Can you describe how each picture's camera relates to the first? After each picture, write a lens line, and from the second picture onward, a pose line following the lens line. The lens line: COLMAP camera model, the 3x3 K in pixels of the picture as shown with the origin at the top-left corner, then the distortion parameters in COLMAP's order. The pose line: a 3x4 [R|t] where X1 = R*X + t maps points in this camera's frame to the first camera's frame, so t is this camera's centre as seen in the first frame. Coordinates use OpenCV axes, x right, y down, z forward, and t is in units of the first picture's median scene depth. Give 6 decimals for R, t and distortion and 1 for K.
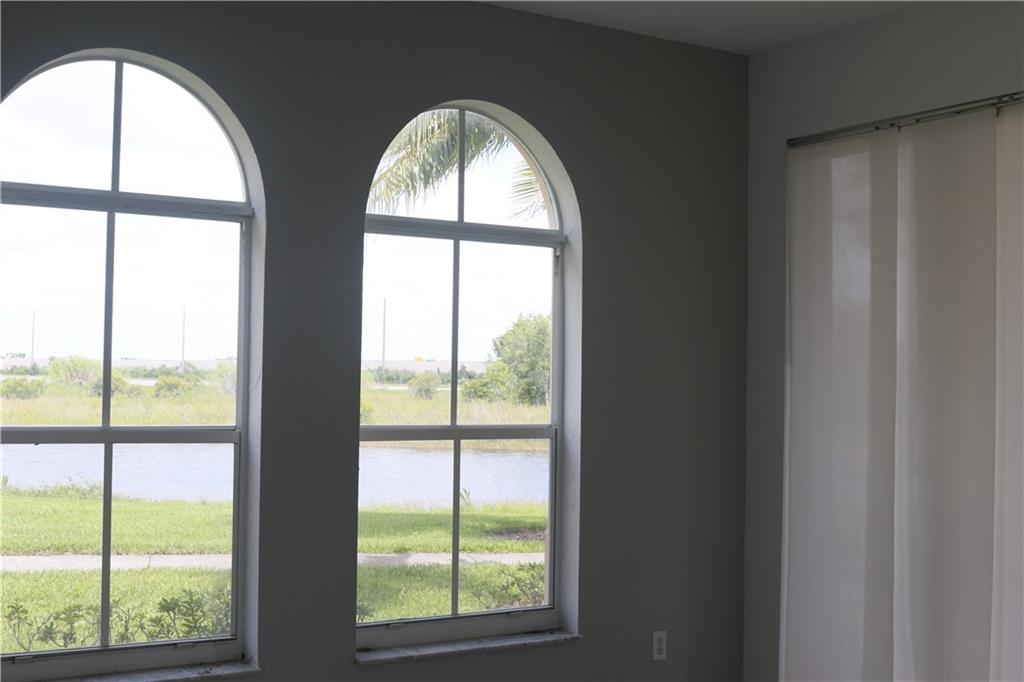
lens RADIAL K [[1316.0, 0, 518.2], [0, 1316.0, 346.7], [0, 0, 1]] dist [-0.060084, 0.000000]
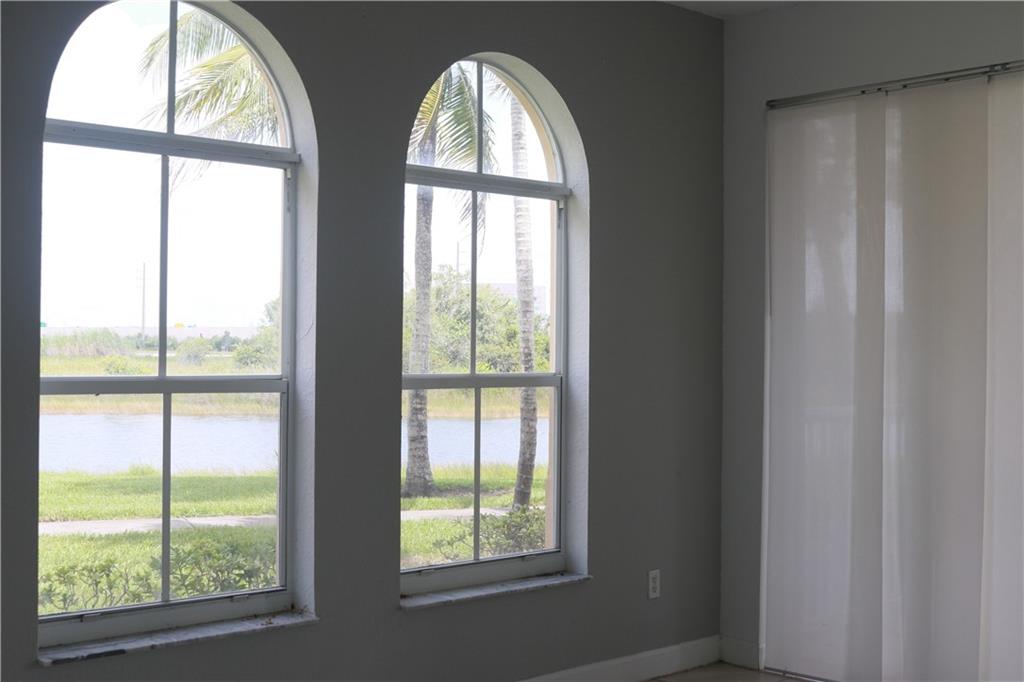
lens RADIAL K [[1316.0, 0, 519.0], [0, 1316.0, 343.1], [0, 0, 1]] dist [-0.060084, 0.000000]
pose [[0.983707, -0.006219, 0.179669, -0.197458], [0.001975, 0.999715, 0.023788, 0.011907], [-0.179766, -0.023045, 0.983439, -0.003954]]
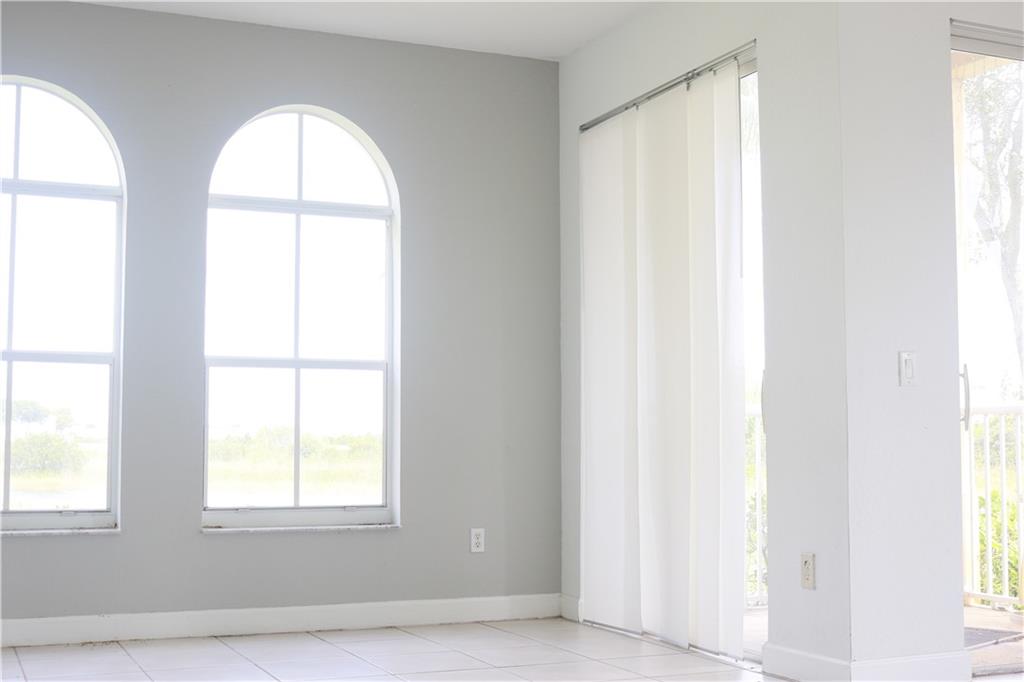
lens RADIAL K [[1316.0, 0, 512.0], [0, 1316.0, 342.9], [0, 0, 1]] dist [-0.060084, 0.000000]
pose [[0.987527, -0.027562, -0.155021, 0.357995], [0.019596, 0.998419, -0.052679, 0.117024], [0.156228, 0.048985, 0.986506, -0.228489]]
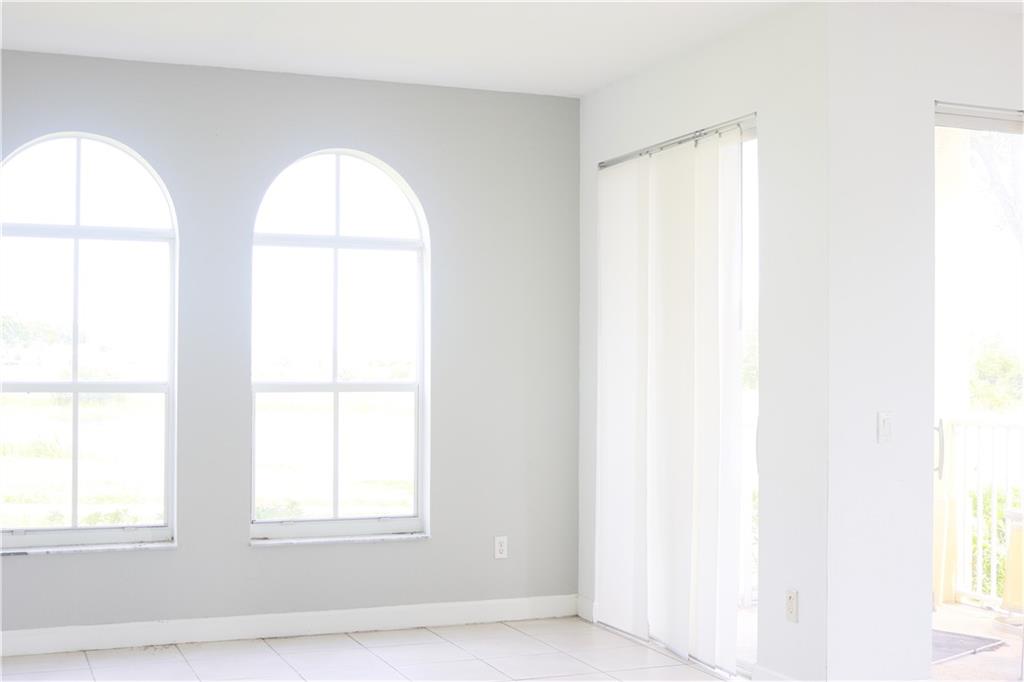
lens RADIAL K [[1316.0, 0, 512.6], [0, 1316.0, 347.1], [0, 0, 1]] dist [-0.060084, 0.000000]
pose [[0.982725, -0.012343, -0.184661, 0.394745], [0.014138, 0.999865, 0.008409, 0.013807], [0.184532, -0.010875, 0.982766, -0.332512]]
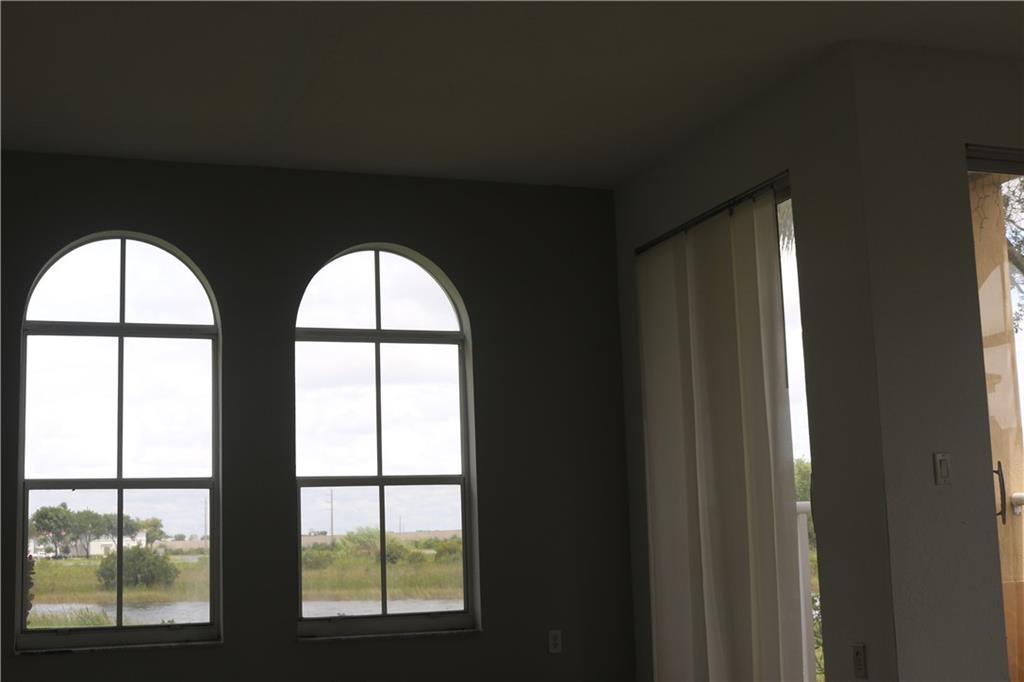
lens RADIAL K [[1316.0, 0, 510.7], [0, 1316.0, 344.8], [0, 0, 1]] dist [-0.060084, 0.000000]
pose [[0.973934, -0.080405, -0.212104, 0.389391], [0.053893, 0.990316, -0.127946, 0.108010], [0.220337, 0.113180, 0.968835, -0.321373]]
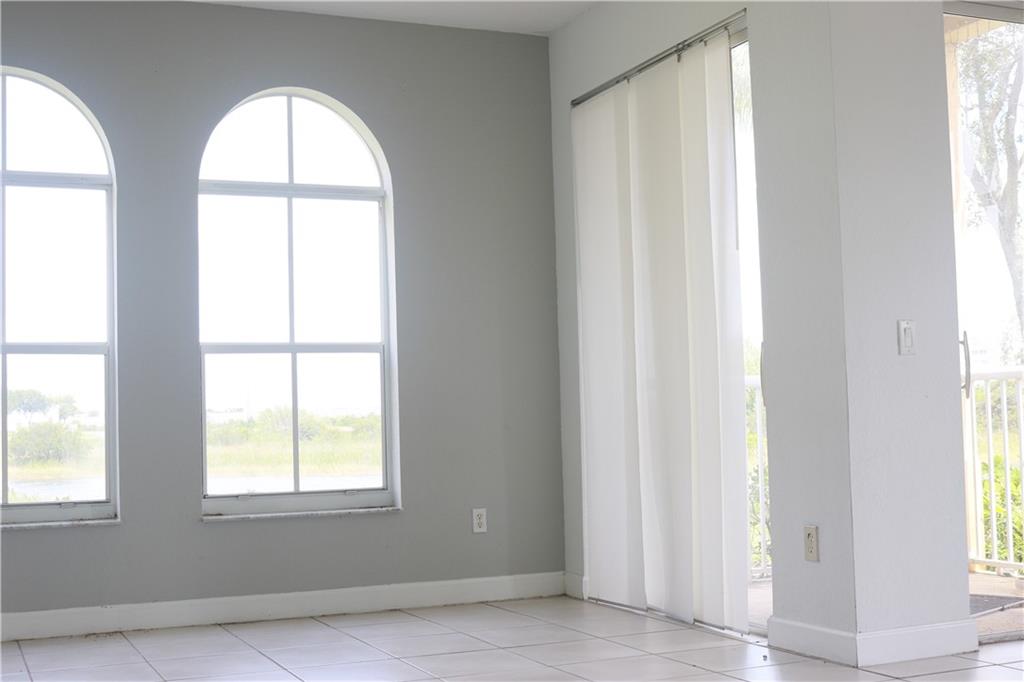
lens RADIAL K [[1316.0, 0, 512.9], [0, 1316.0, 342.1], [0, 0, 1]] dist [-0.060084, 0.000000]
pose [[0.986485, -0.051773, -0.155457, 0.360280], [0.046803, 0.998274, -0.035465, 0.114770], [0.157025, 0.027710, 0.987206, -0.220425]]
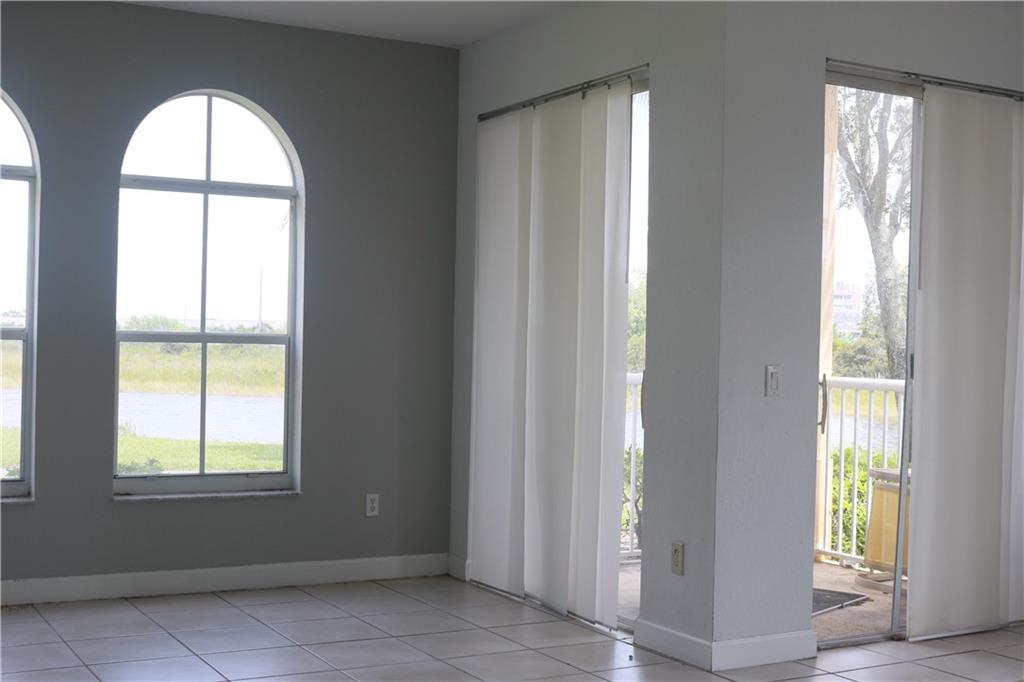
lens RADIAL K [[1316.0, 0, 513.3], [0, 1316.0, 344.6], [0, 0, 1]] dist [-0.060084, 0.000000]
pose [[0.998159, 0.006509, -0.060300, 0.348404], [-0.004870, 0.999616, 0.027288, 0.034123], [0.060455, -0.026944, 0.997807, -0.314376]]
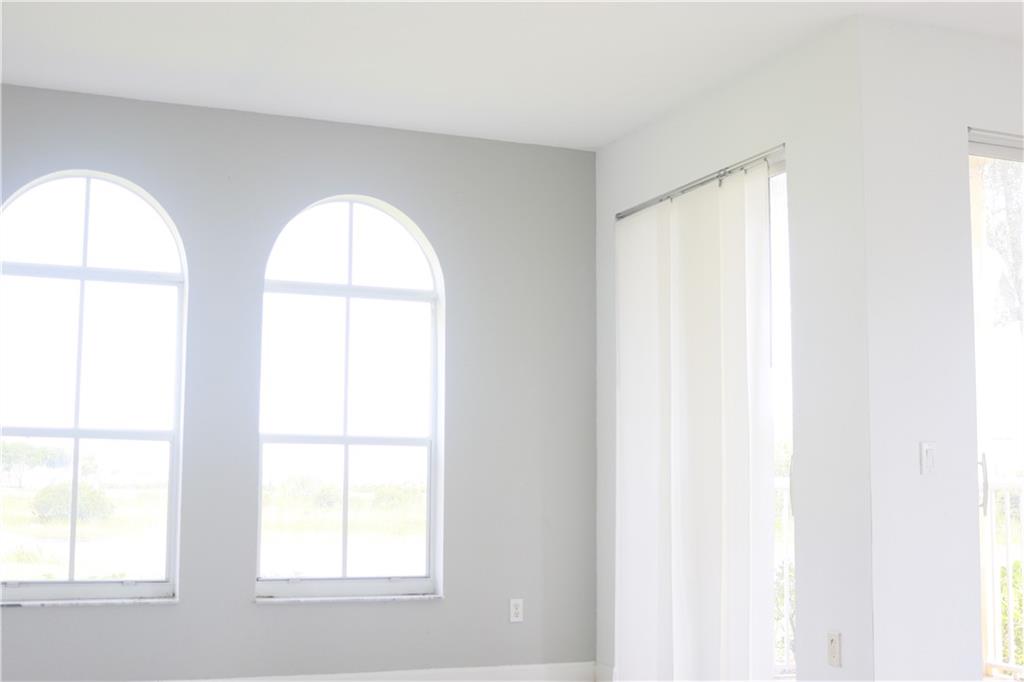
lens RADIAL K [[1316.0, 0, 514.2], [0, 1316.0, 343.2], [0, 0, 1]] dist [-0.060084, 0.000000]
pose [[0.984929, -0.027728, -0.170724, 0.353971], [0.012492, 0.995892, -0.089680, 0.089460], [0.172510, 0.086196, 0.981229, -0.295519]]
